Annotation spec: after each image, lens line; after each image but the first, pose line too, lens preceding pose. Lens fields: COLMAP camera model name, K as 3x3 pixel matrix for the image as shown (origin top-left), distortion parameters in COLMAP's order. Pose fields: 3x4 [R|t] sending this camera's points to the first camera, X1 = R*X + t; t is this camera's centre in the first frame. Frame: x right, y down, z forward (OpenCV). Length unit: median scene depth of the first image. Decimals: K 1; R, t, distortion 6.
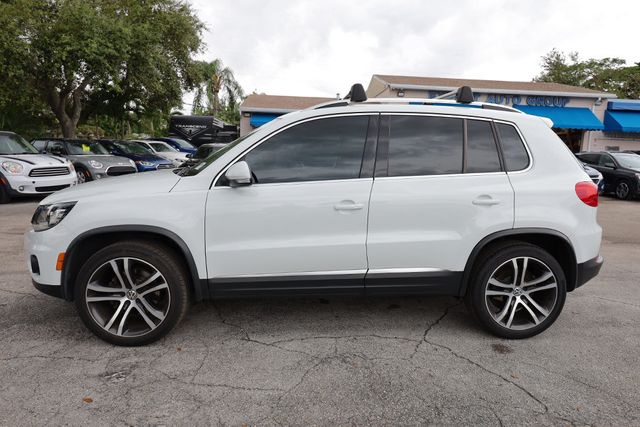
lens RADIAL K [[441.8, 0, 333.6], [0, 441.8, 209.8], [0, 0, 1]] dist [0.003098, 0.002888]
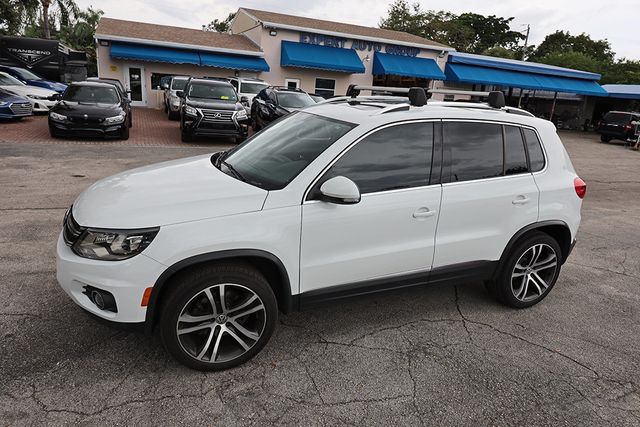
lens RADIAL K [[419.3, 0, 321.1], [0, 419.3, 209.2], [0, 0, 1]] dist [0.003445, 0.001653]
pose [[0.948652, -0.049089, 0.312488, -0.507879], [-0.001826, 0.987019, 0.160595, -0.176696], [-0.316315, -0.152920, 0.936248, 0.130638]]
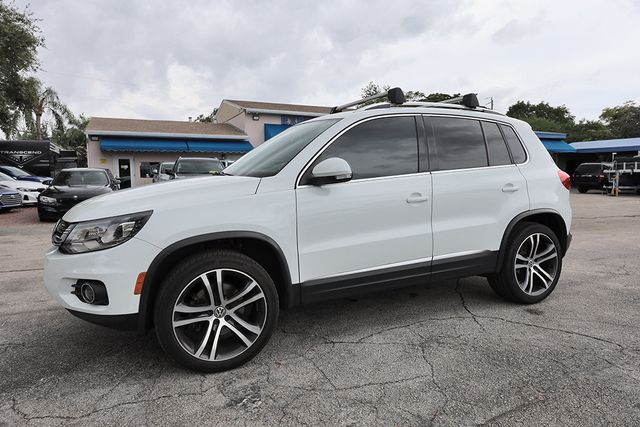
lens RADIAL K [[419.3, 0, 321.1], [0, 419.3, 209.2], [0, 0, 1]] dist [0.003445, 0.001653]
pose [[0.936096, -0.067174, 0.345272, -0.527478], [0.084091, 0.995870, -0.034237, 0.031501], [-0.341546, 0.061083, 0.937878, 0.124787]]
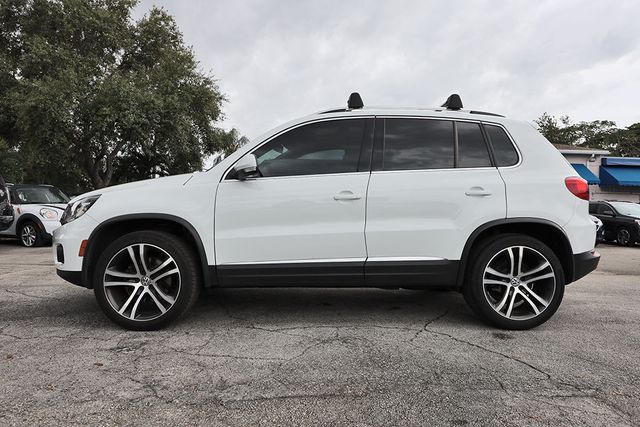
lens RADIAL K [[418.5, 0, 320.0], [0, 418.5, 213.5], [0, 0, 1]] dist [0.002860, 0.001155]
pose [[0.998617, -0.012859, -0.050970, 0.018110], [0.005742, 0.990500, -0.137395, 0.167355], [0.052253, 0.136912, 0.989204, -0.001481]]
